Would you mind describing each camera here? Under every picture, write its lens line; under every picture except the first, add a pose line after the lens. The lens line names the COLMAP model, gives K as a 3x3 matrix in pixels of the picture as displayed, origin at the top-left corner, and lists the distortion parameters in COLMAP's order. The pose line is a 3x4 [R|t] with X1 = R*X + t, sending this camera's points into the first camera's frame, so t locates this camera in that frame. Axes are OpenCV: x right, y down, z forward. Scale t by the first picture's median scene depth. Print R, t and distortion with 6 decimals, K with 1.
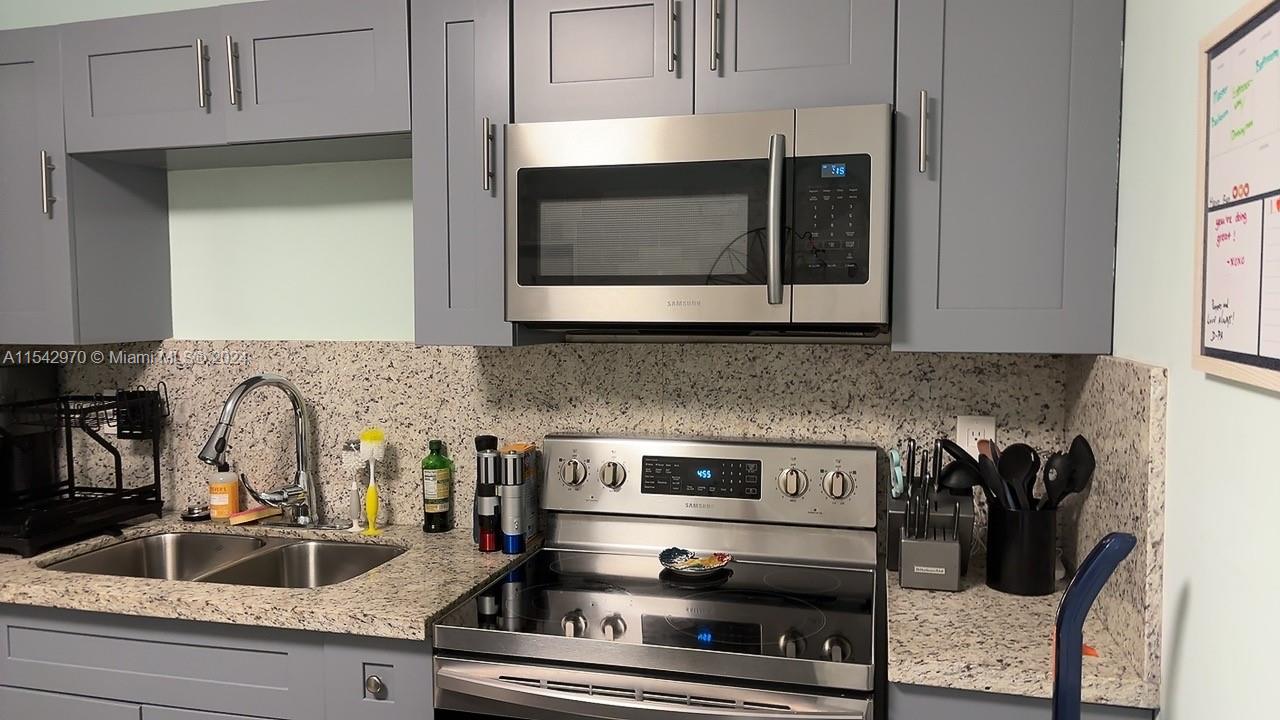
lens RADIAL K [[918.0, 0, 633.7], [0, 918.0, 357.4], [0, 0, 1]] dist [0.050614, -0.047963]
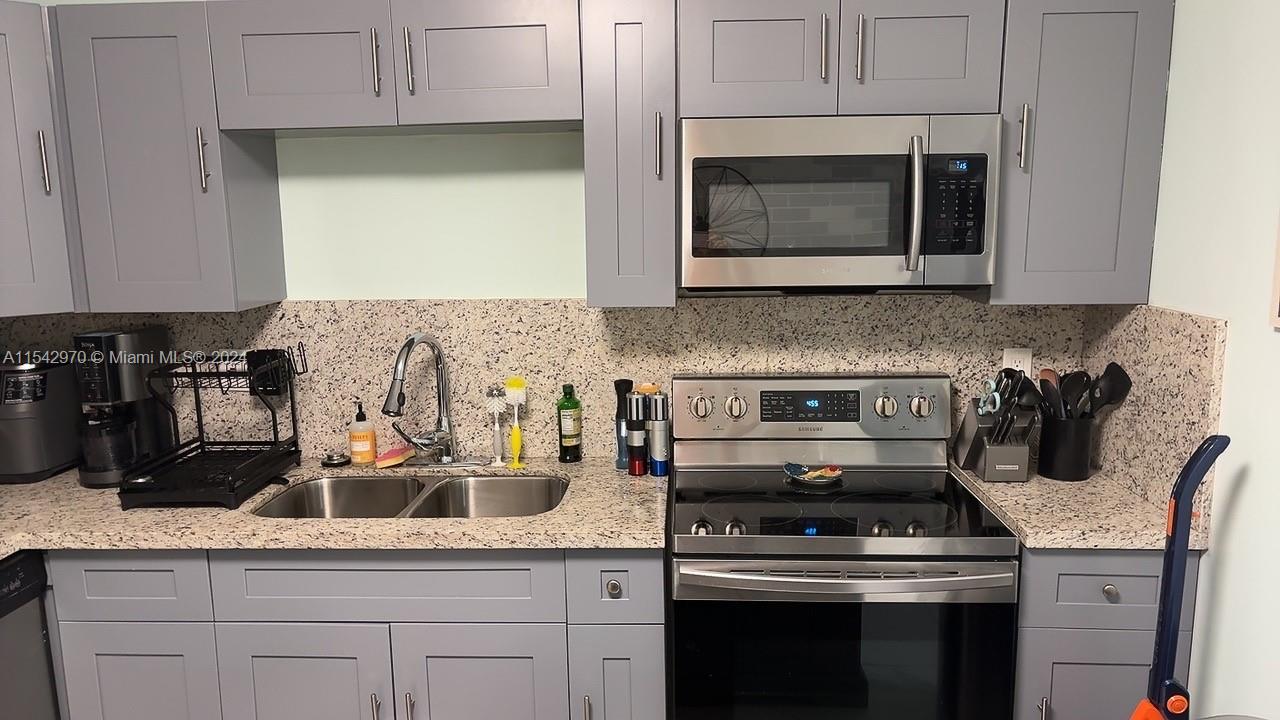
lens RADIAL K [[918.0, 0, 630.4], [0, 918.0, 367.9], [0, 0, 1]] dist [0.050614, -0.047963]
pose [[0.977708, -0.043714, 0.205371, -0.419211], [0.021528, 0.993804, 0.109043, -0.061167], [-0.208865, -0.102191, 0.972591, -0.149060]]
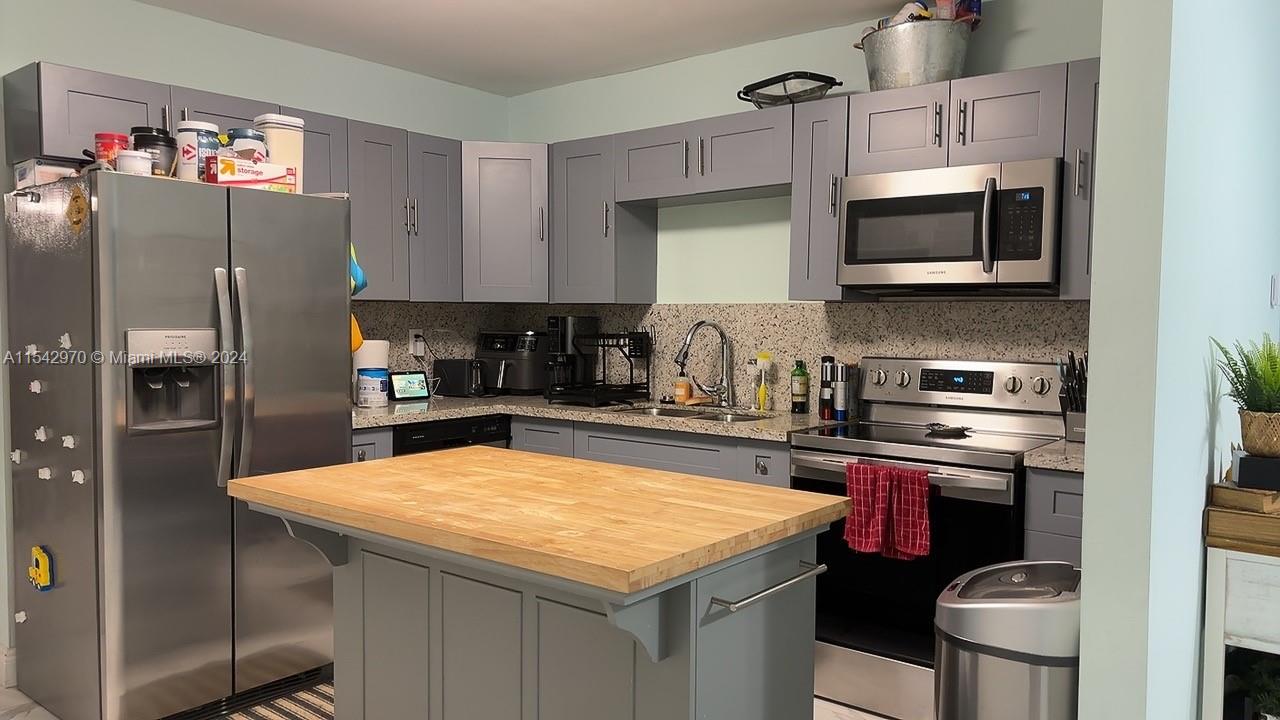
lens RADIAL K [[918.0, 0, 629.9], [0, 918.0, 362.2], [0, 0, 1]] dist [0.050614, -0.047963]
pose [[0.911400, 0.032841, -0.410209, 0.221781], [-0.036784, 0.999322, -0.001723, 0.121677], [0.409874, 0.016660, 0.911990, -0.769458]]
